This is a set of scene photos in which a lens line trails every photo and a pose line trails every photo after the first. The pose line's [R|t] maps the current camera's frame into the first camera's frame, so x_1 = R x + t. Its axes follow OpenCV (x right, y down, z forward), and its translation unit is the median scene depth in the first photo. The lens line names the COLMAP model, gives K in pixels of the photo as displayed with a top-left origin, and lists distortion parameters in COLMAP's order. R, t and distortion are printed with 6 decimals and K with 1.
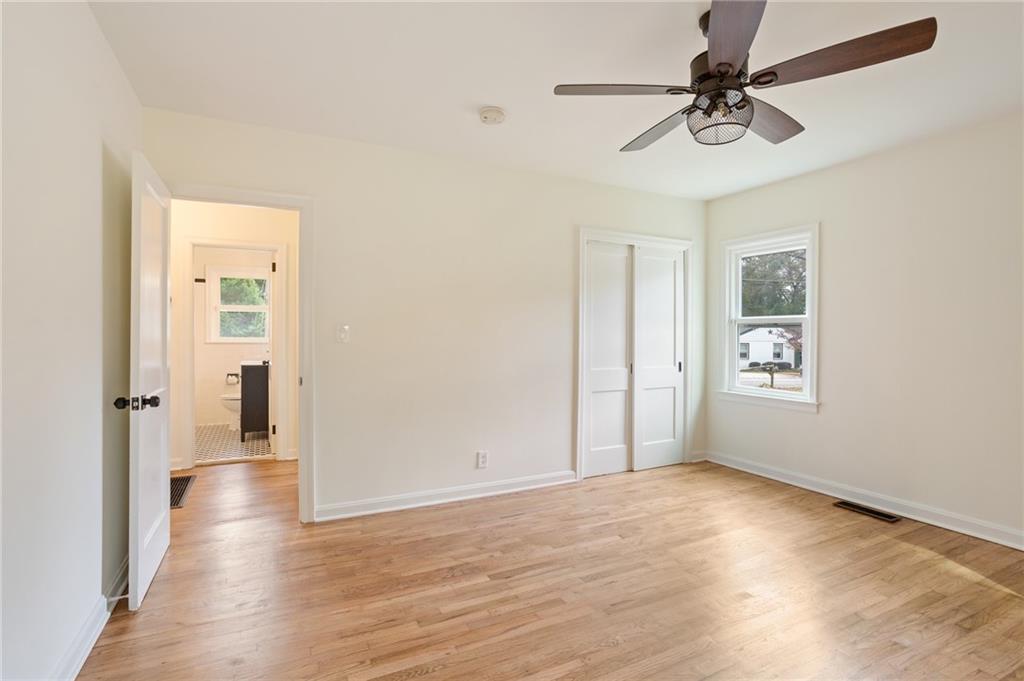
lens RADIAL K [[498.1, 0, 506.6], [0, 498.1, 334.7], [0, 0, 1]] dist [-0.040398, 0.025908]
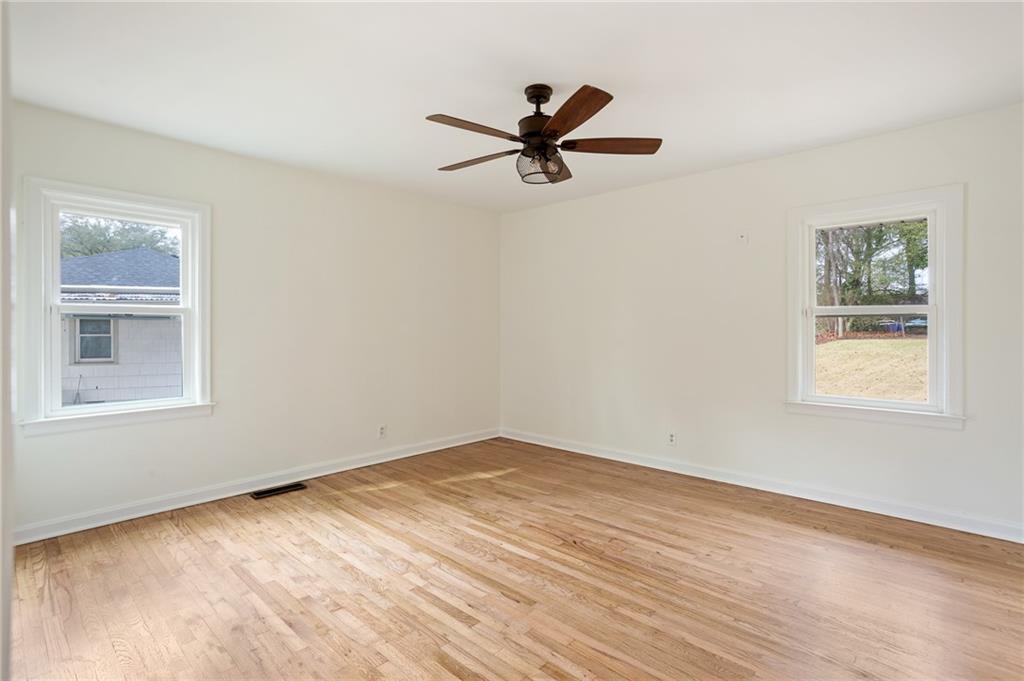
lens RADIAL K [[498.1, 0, 506.6], [0, 498.1, 334.7], [0, 0, 1]] dist [-0.040398, 0.025908]
pose [[-0.343244, -0.016094, 0.939108, -0.514765], [0.002586, 0.999833, 0.018080, -0.005345], [-0.939243, 0.008635, -0.343146, 0.995678]]
